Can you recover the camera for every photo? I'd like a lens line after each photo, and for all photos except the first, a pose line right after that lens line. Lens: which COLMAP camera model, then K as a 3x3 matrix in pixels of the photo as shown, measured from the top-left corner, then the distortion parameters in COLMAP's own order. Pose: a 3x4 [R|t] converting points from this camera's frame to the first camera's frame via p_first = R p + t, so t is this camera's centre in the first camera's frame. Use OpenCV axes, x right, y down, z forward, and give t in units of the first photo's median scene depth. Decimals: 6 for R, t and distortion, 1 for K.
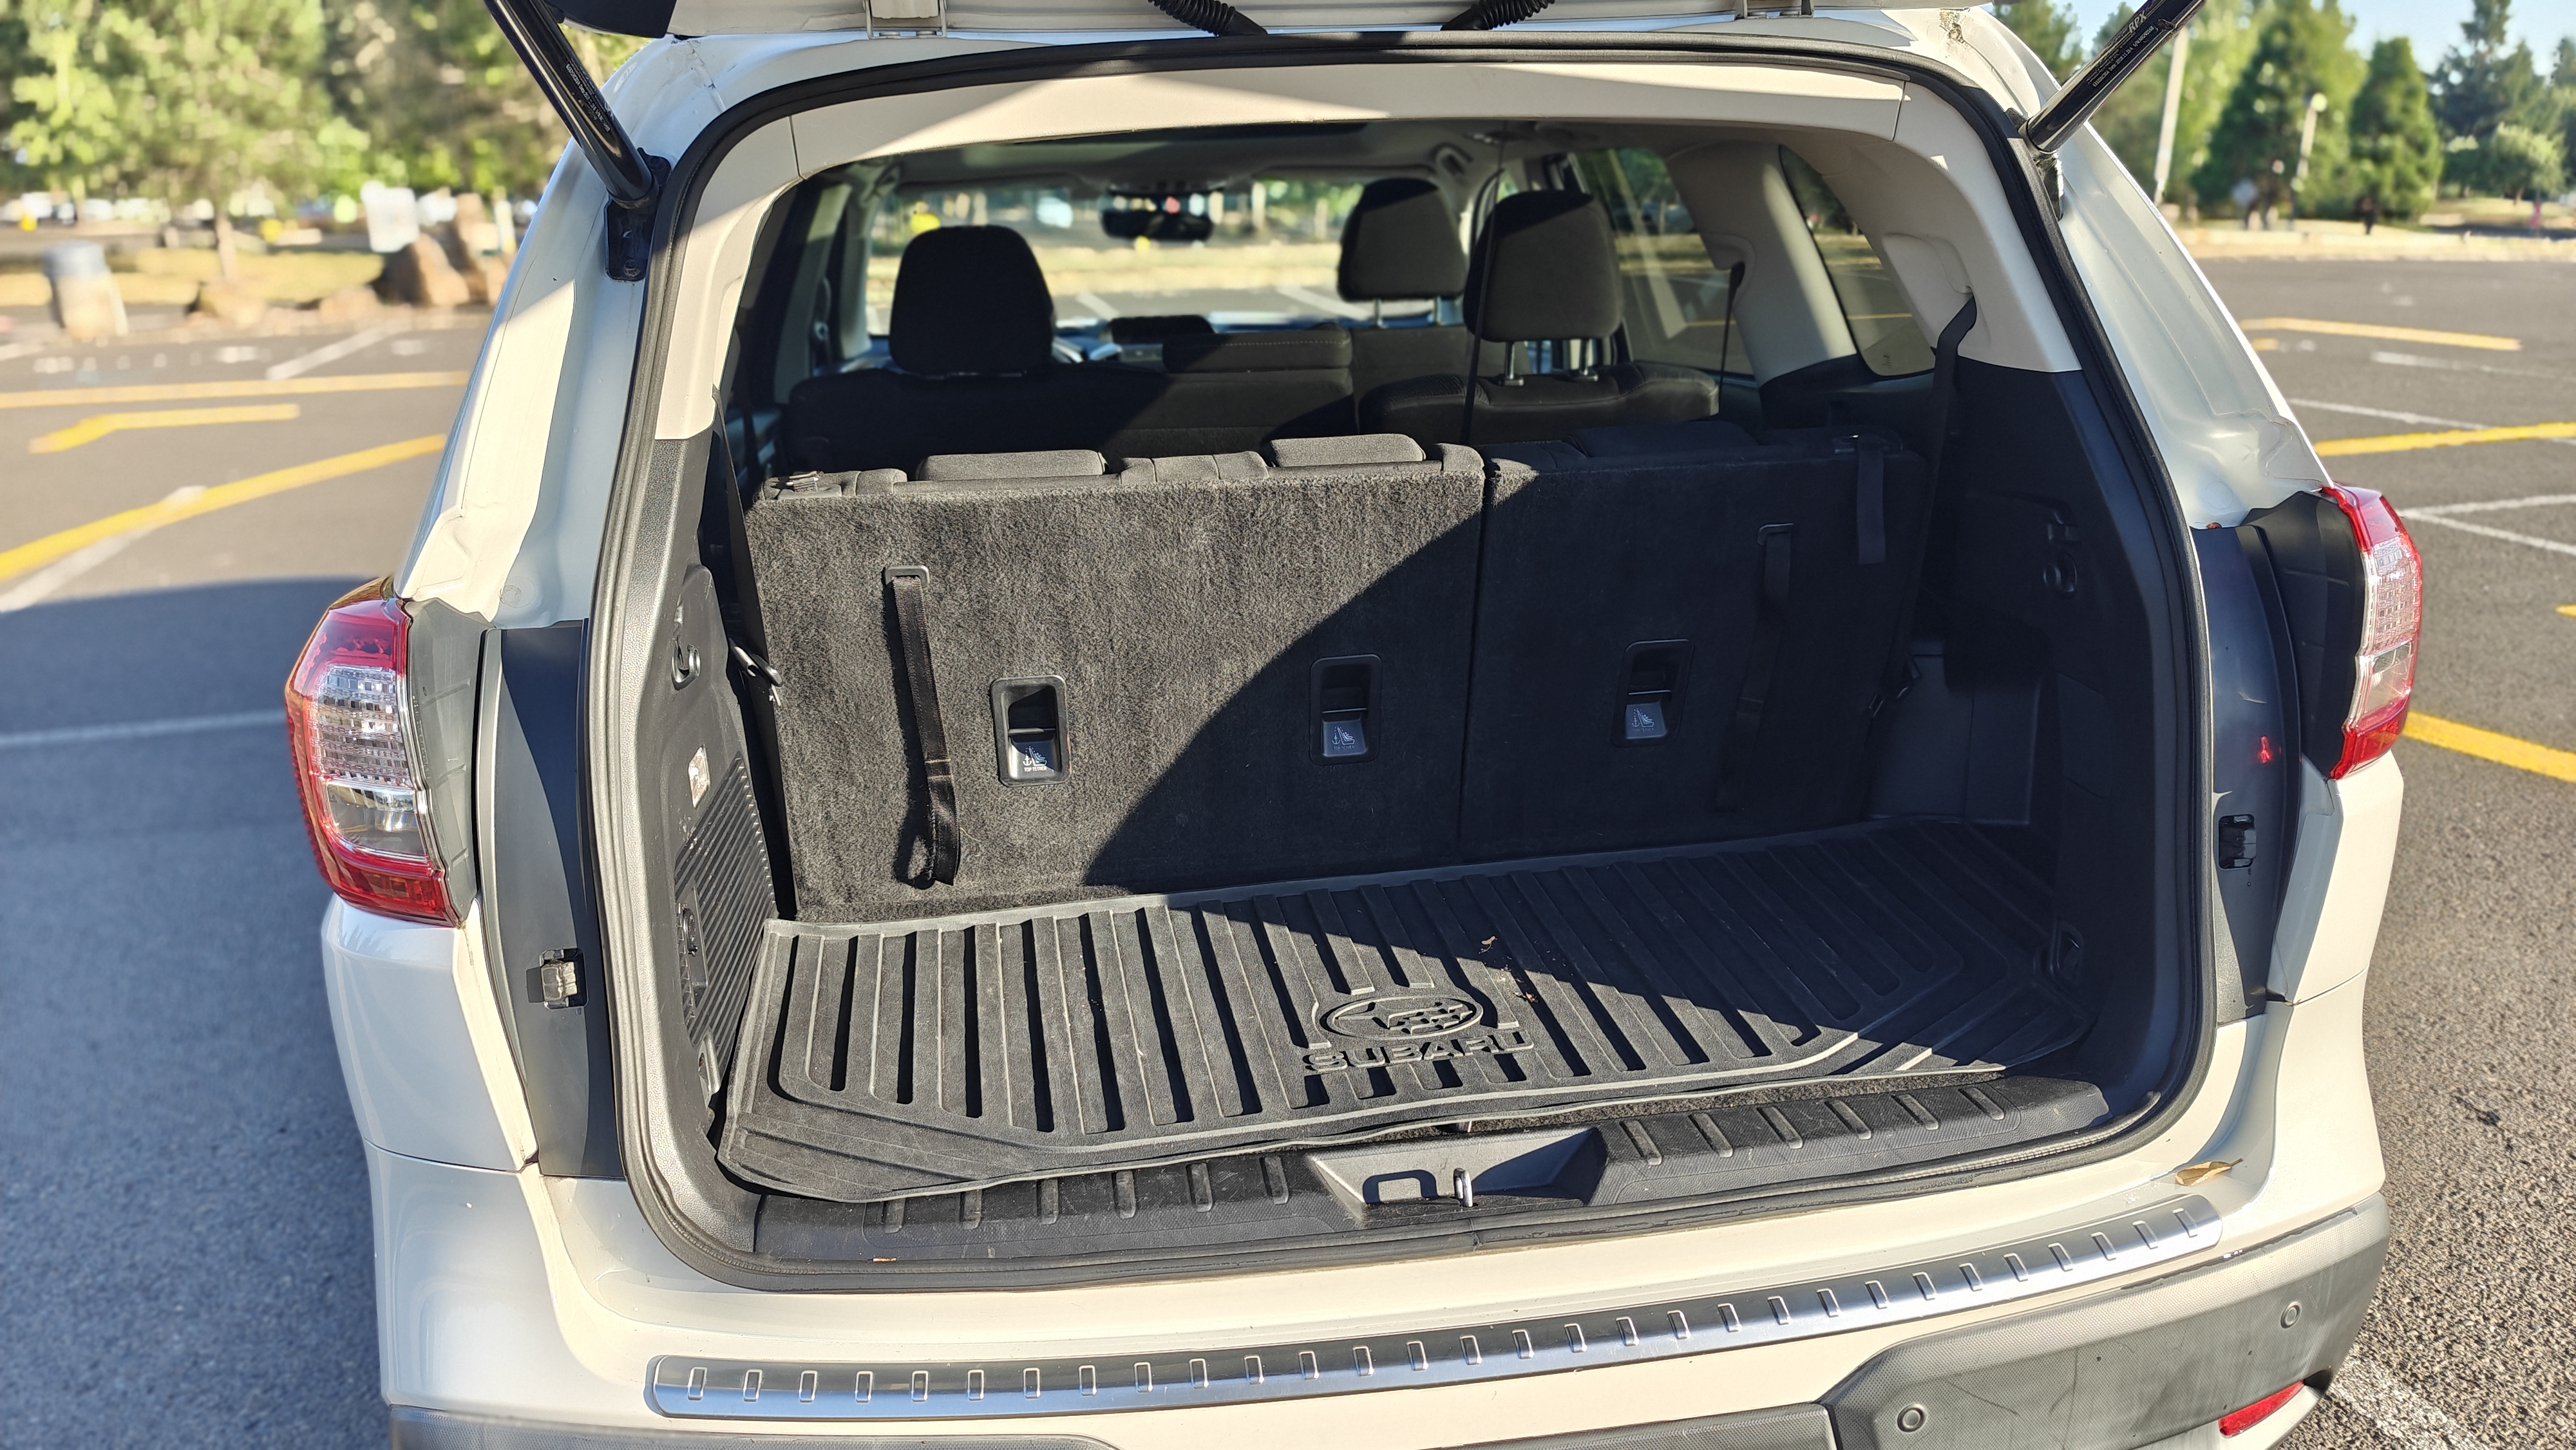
lens RADIAL K [[1869.8, 0, 1293.3], [0, 1869.8, 722.7], [0, 0, 1]] dist [-0.026635, -0.007669]
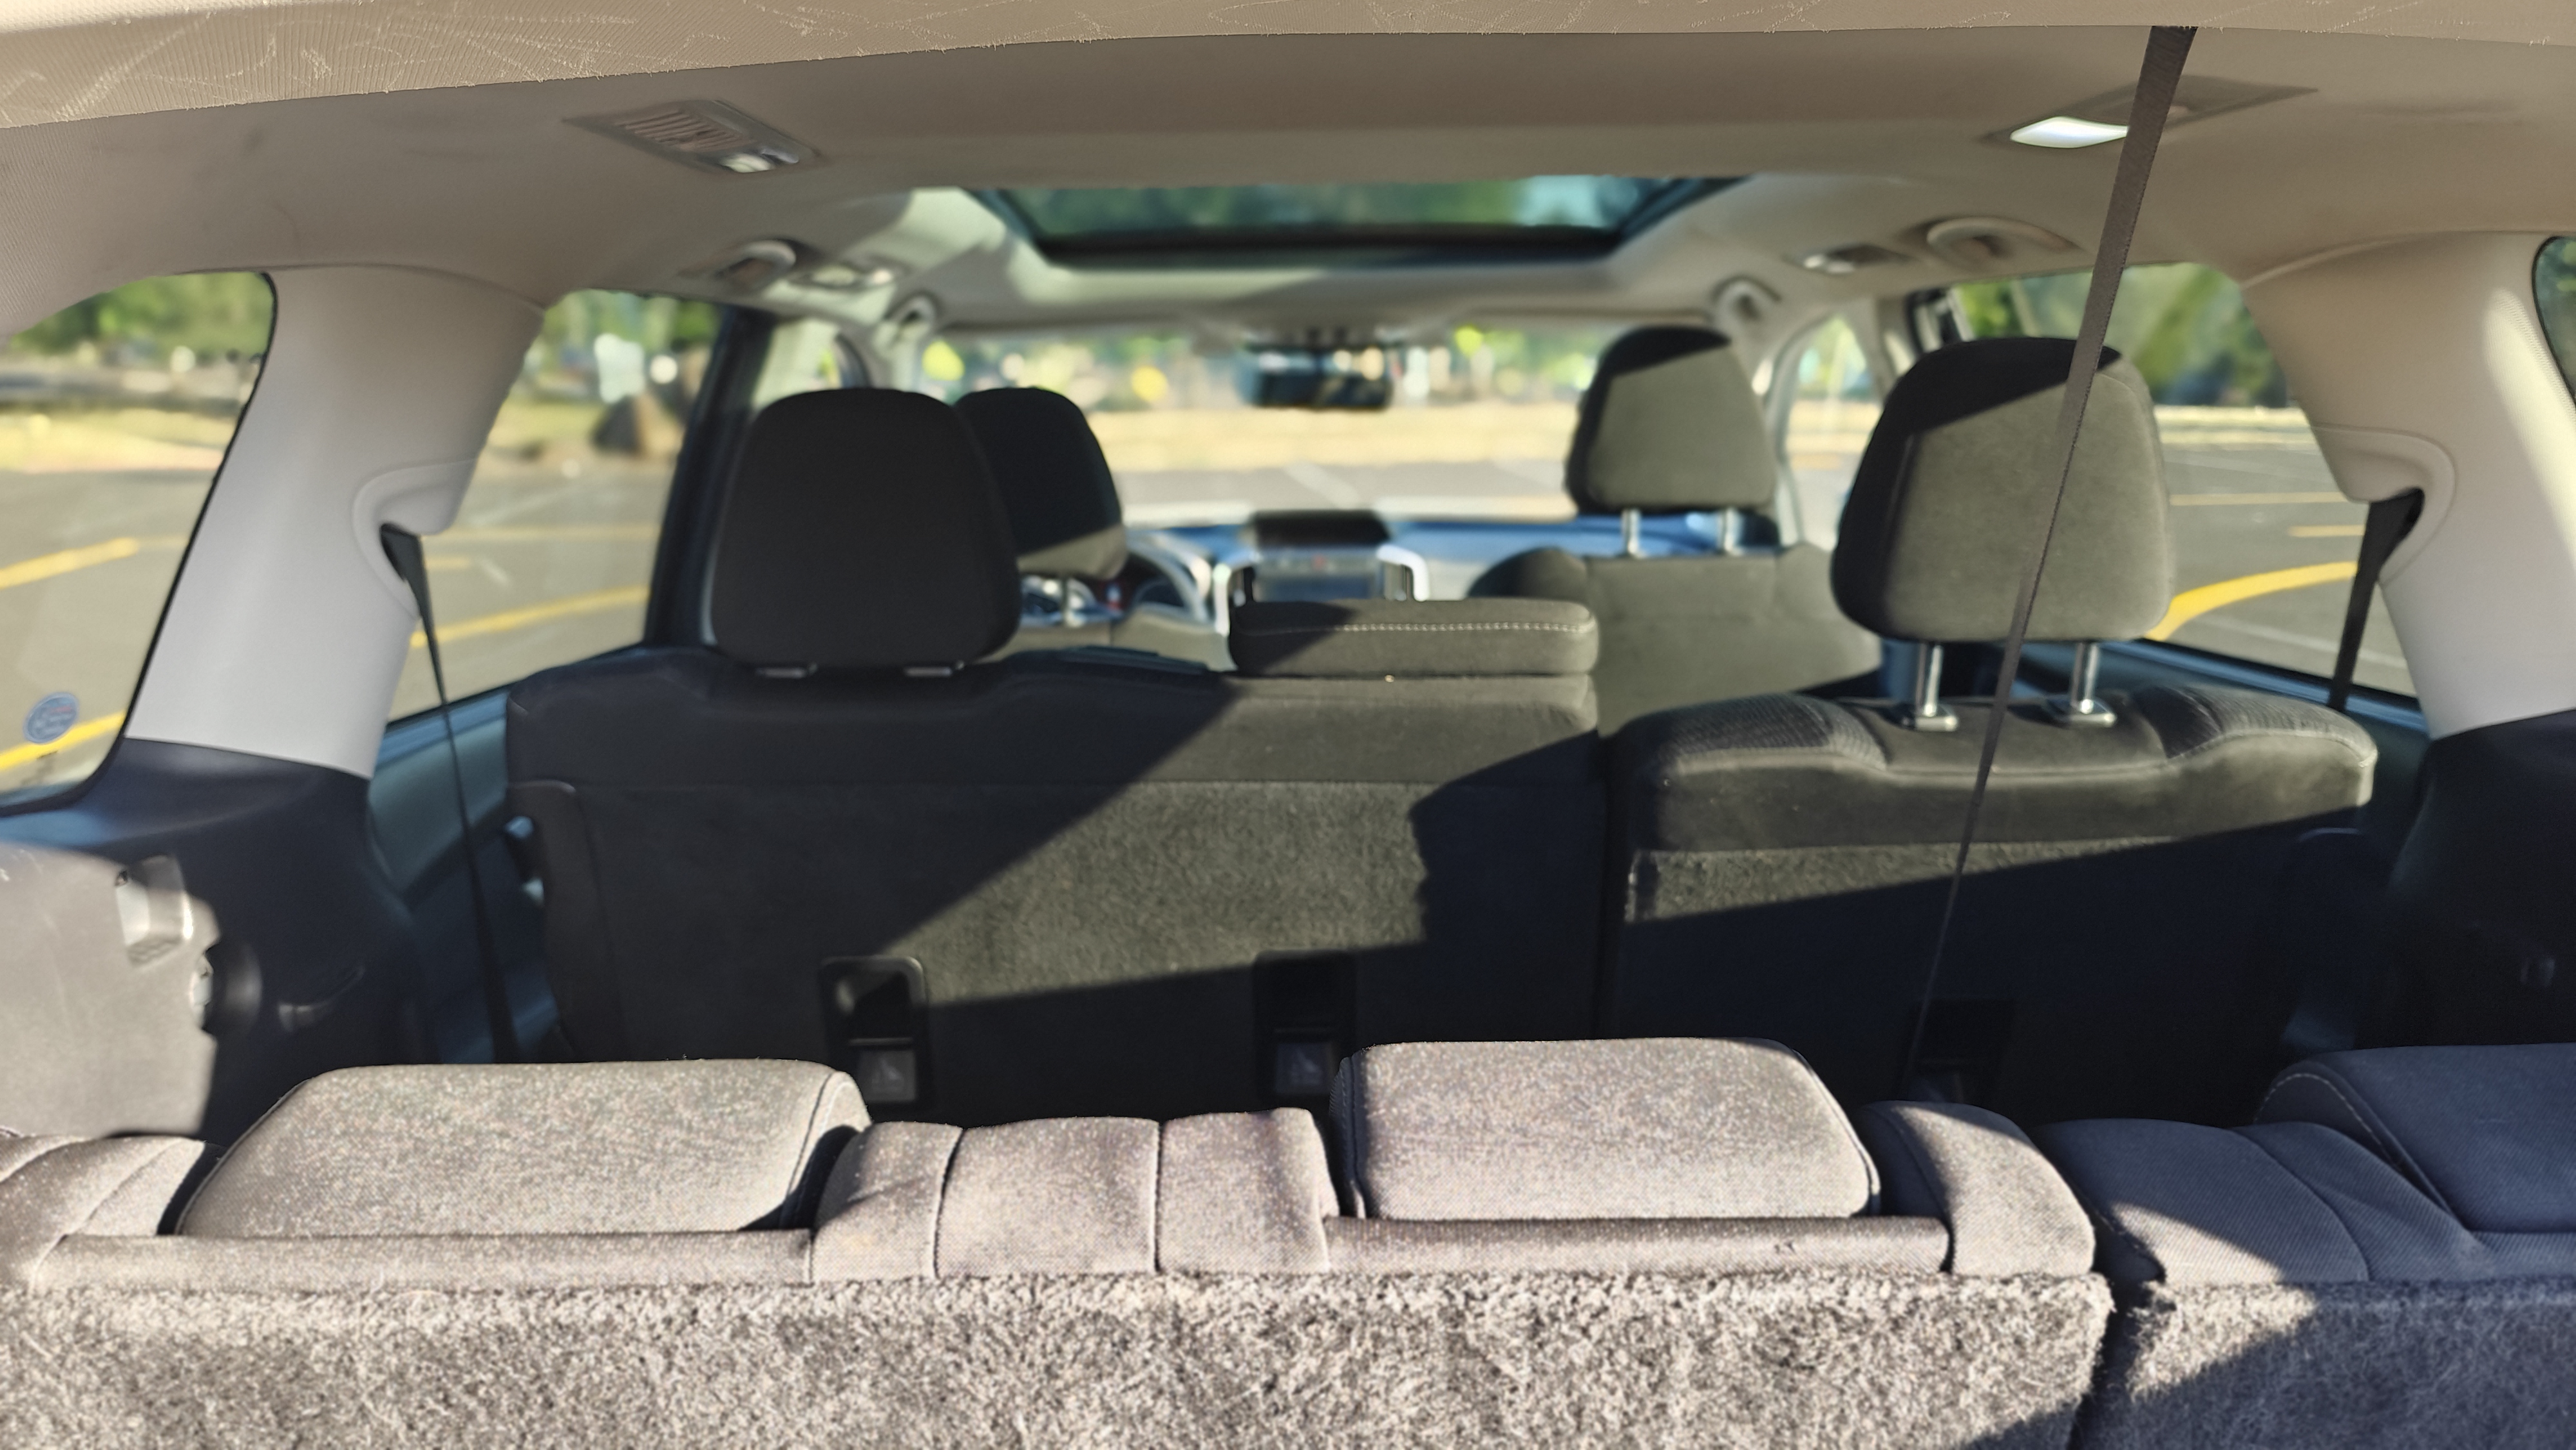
lens RADIAL K [[1869.8, 0, 1282.9], [0, 1869.8, 729.6], [0, 0, 1]] dist [-0.026635, -0.007669]
pose [[0.992506, 0.037502, -0.116296, 0.006852], [-0.046875, 0.995777, -0.078935, -0.134261], [0.112845, 0.083795, 0.990073, 0.502648]]
